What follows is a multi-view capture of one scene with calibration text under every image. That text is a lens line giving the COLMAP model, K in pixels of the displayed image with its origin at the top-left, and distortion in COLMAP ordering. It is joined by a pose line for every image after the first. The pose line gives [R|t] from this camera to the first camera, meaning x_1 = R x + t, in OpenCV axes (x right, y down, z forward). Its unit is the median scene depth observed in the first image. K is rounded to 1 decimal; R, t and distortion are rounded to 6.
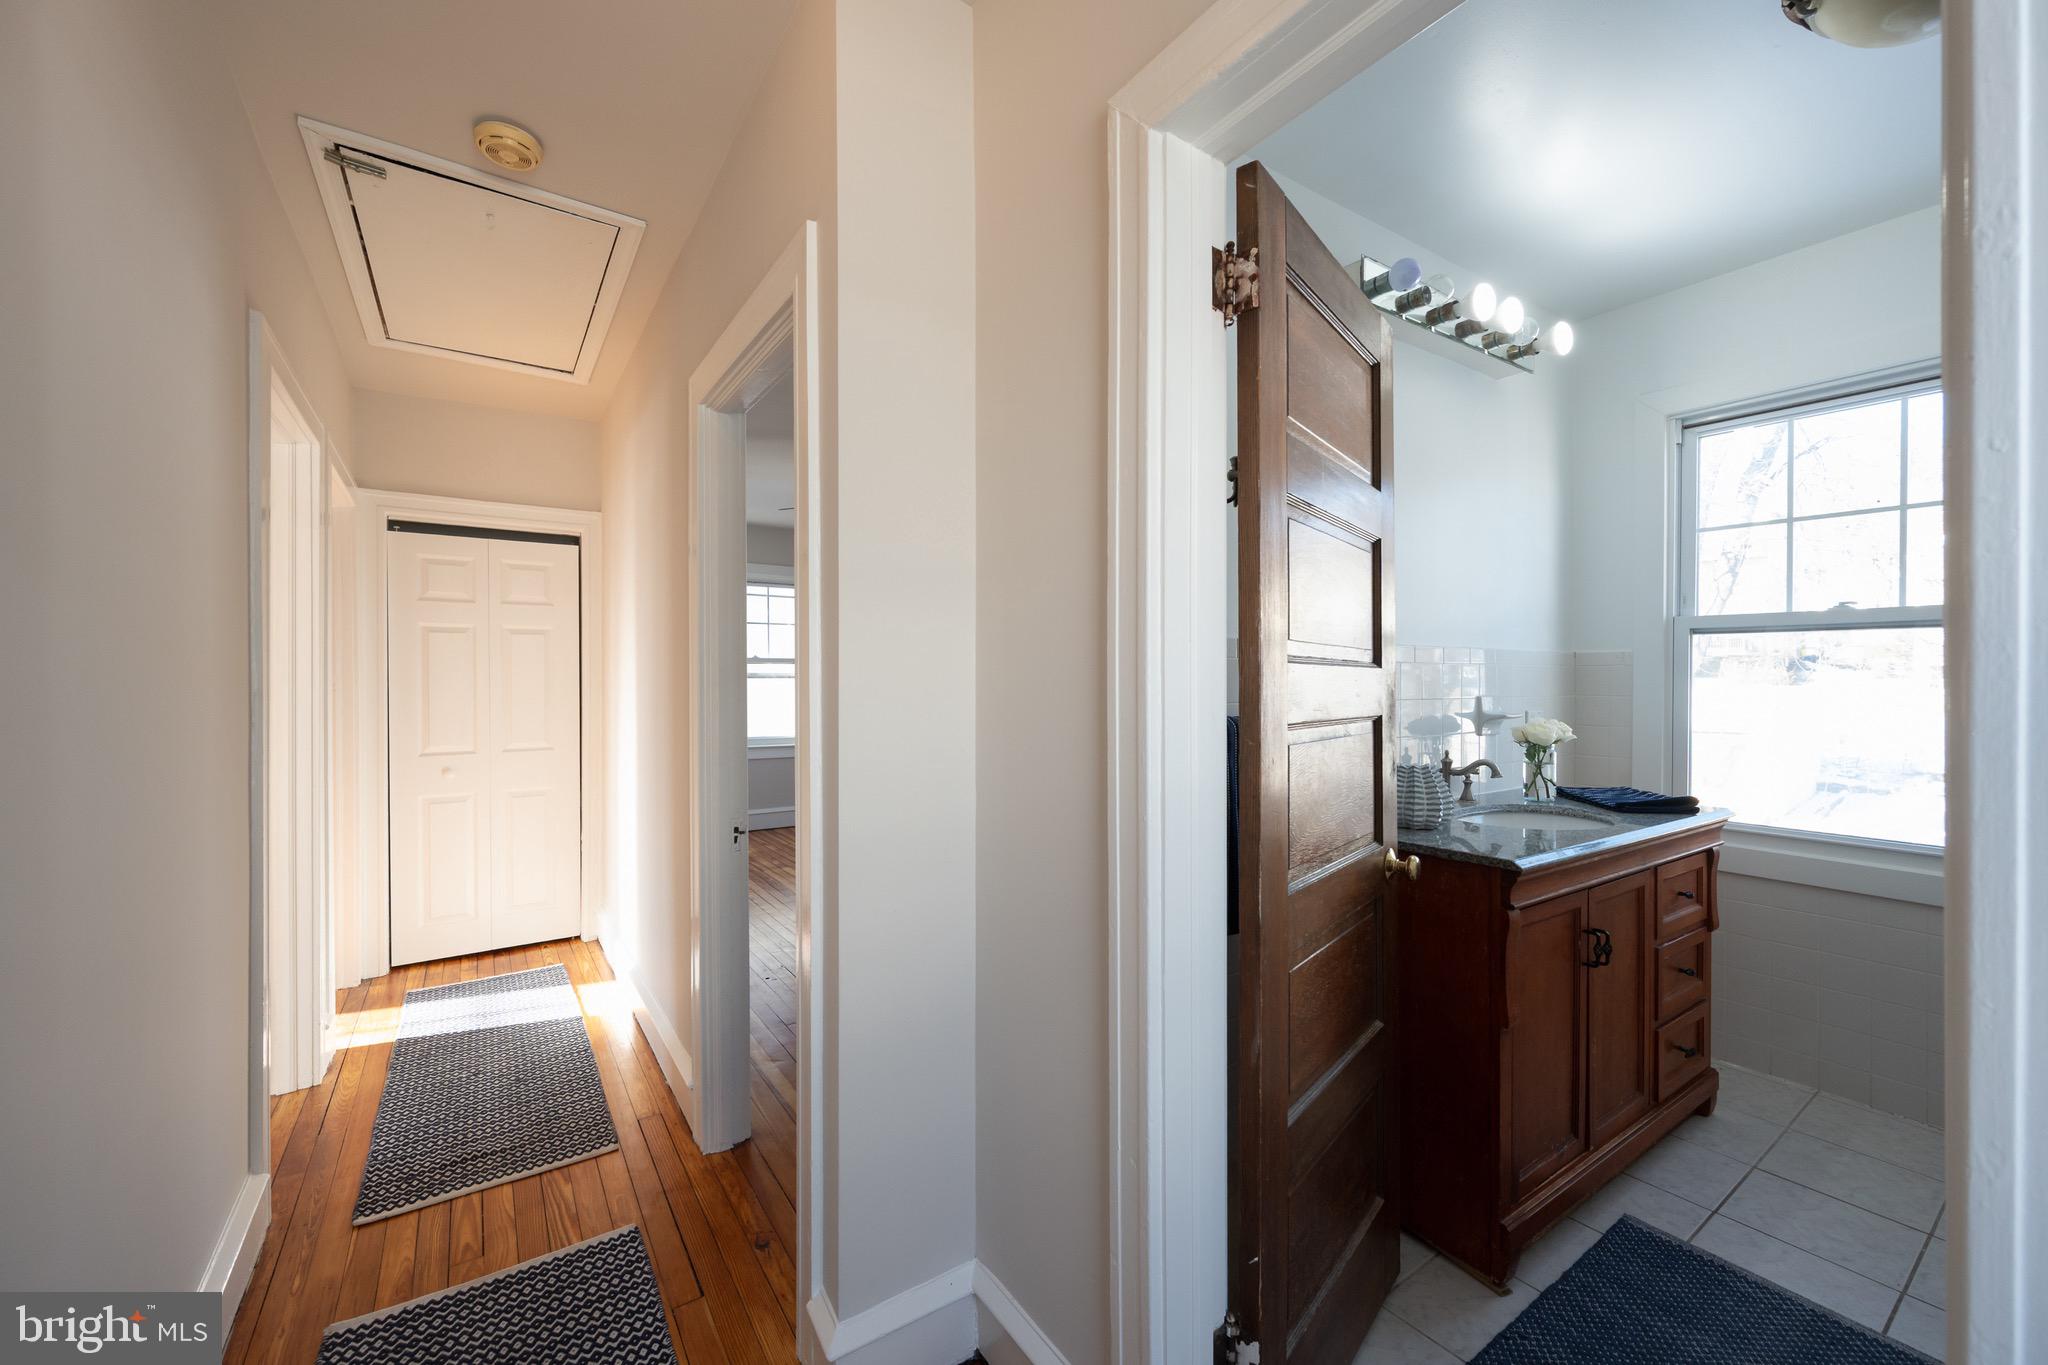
lens RADIAL K [[806.6, 0, 1019.8], [0, 806.6, 680.7], [0, 0, 1]] dist [0.001597, 0.000452]
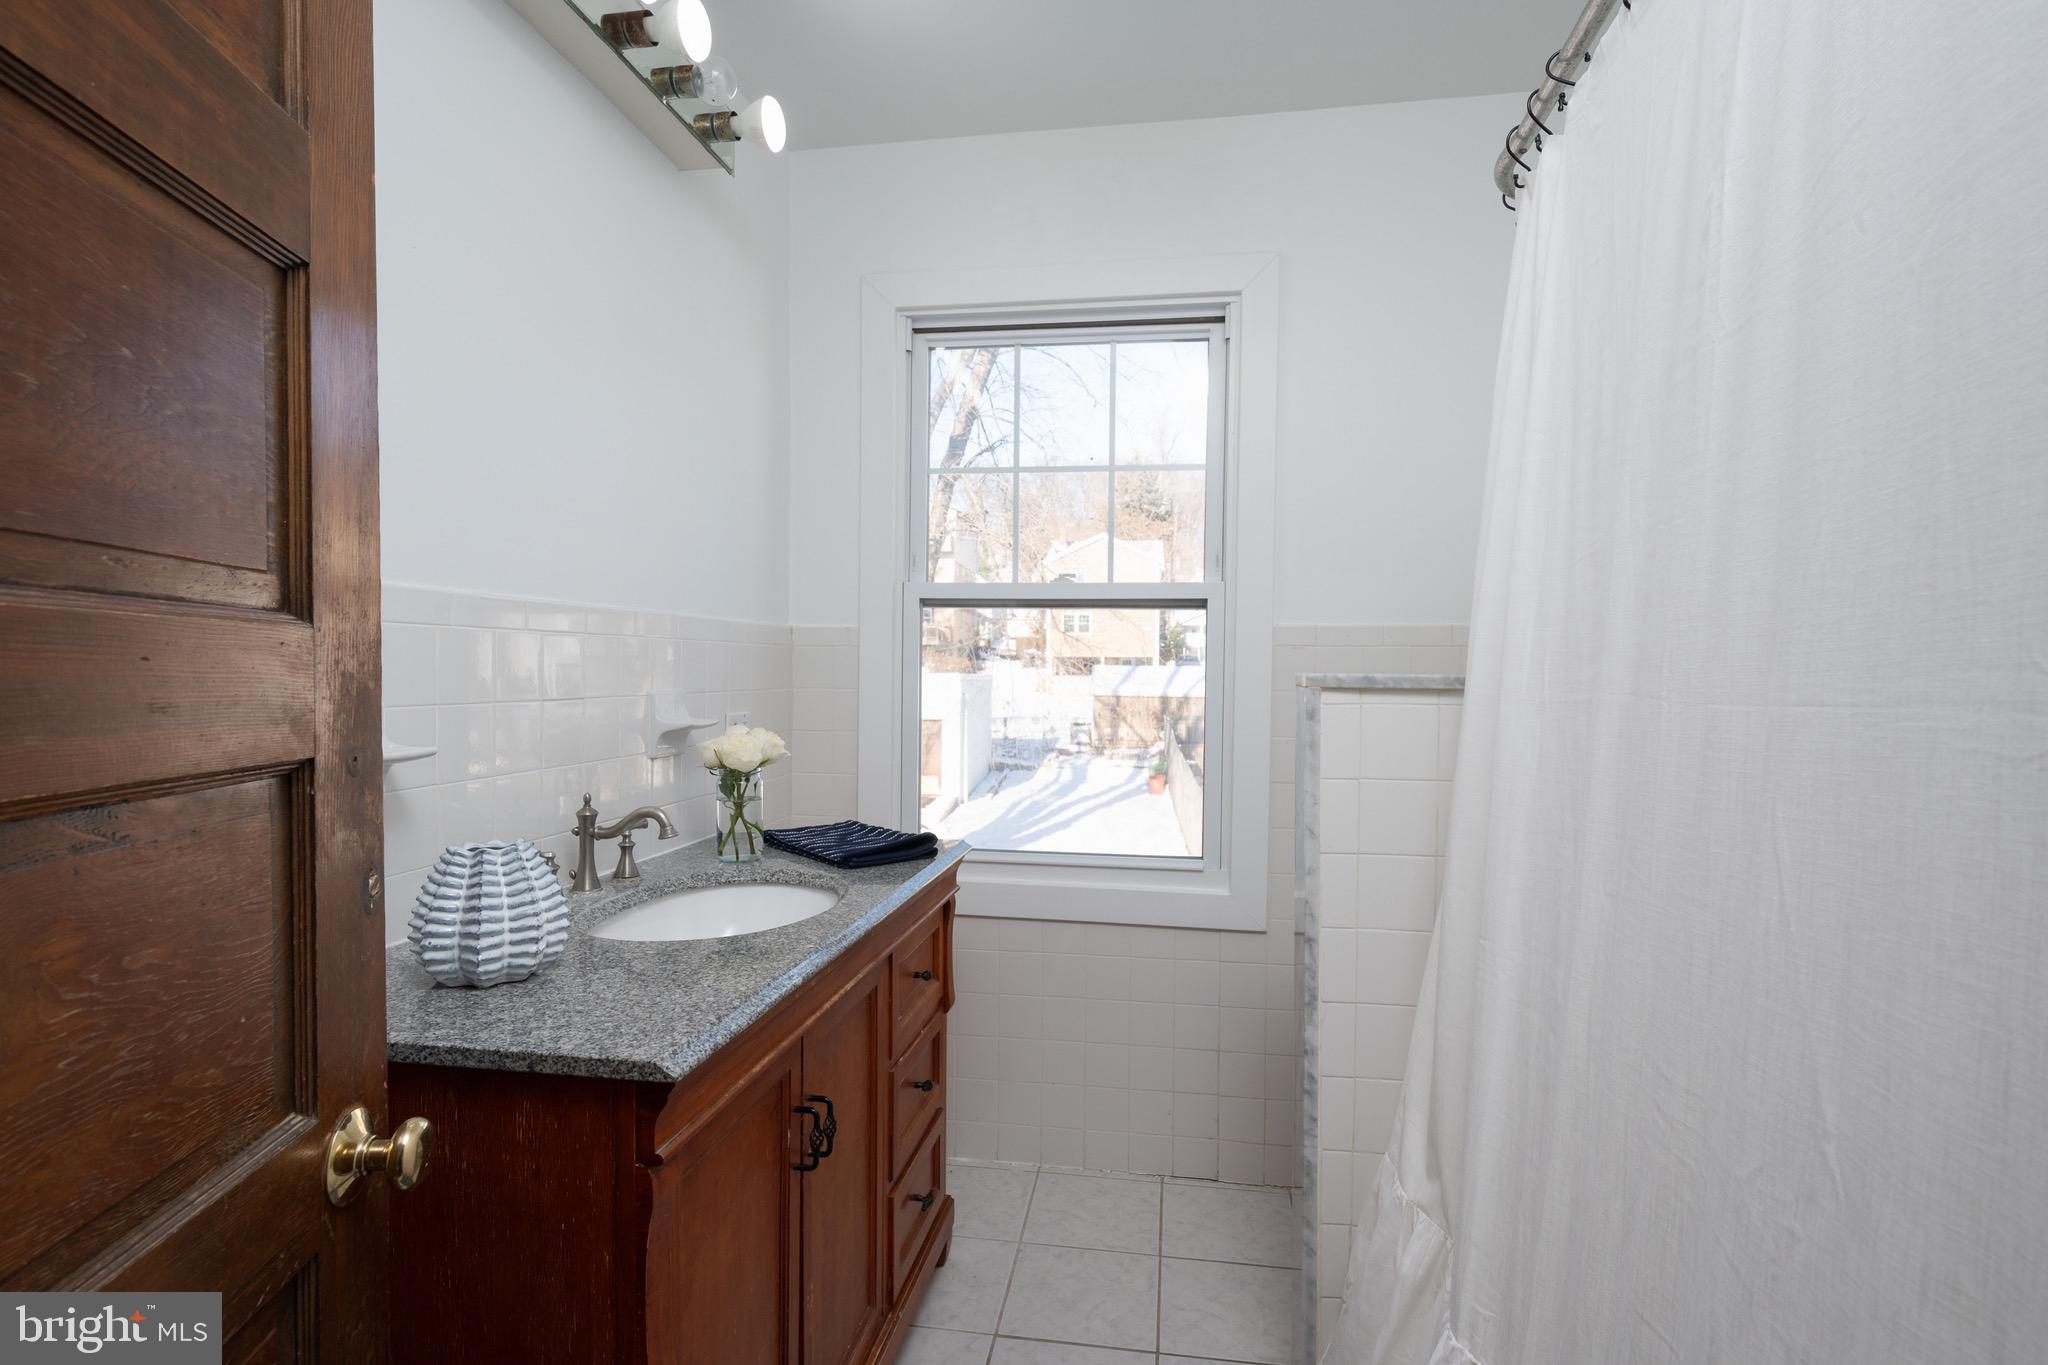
lens RADIAL K [[1001.2, 0, 1022.0], [0, 1001.2, 679.9], [0, 0, 1]] dist [0.002862, 0.004281]
pose [[0.683577, -0.004729, 0.729863, 0.242968], [-0.003776, 0.999943, 0.010016, 0.001944], [-0.729868, -0.009603, 0.683520, 0.334172]]
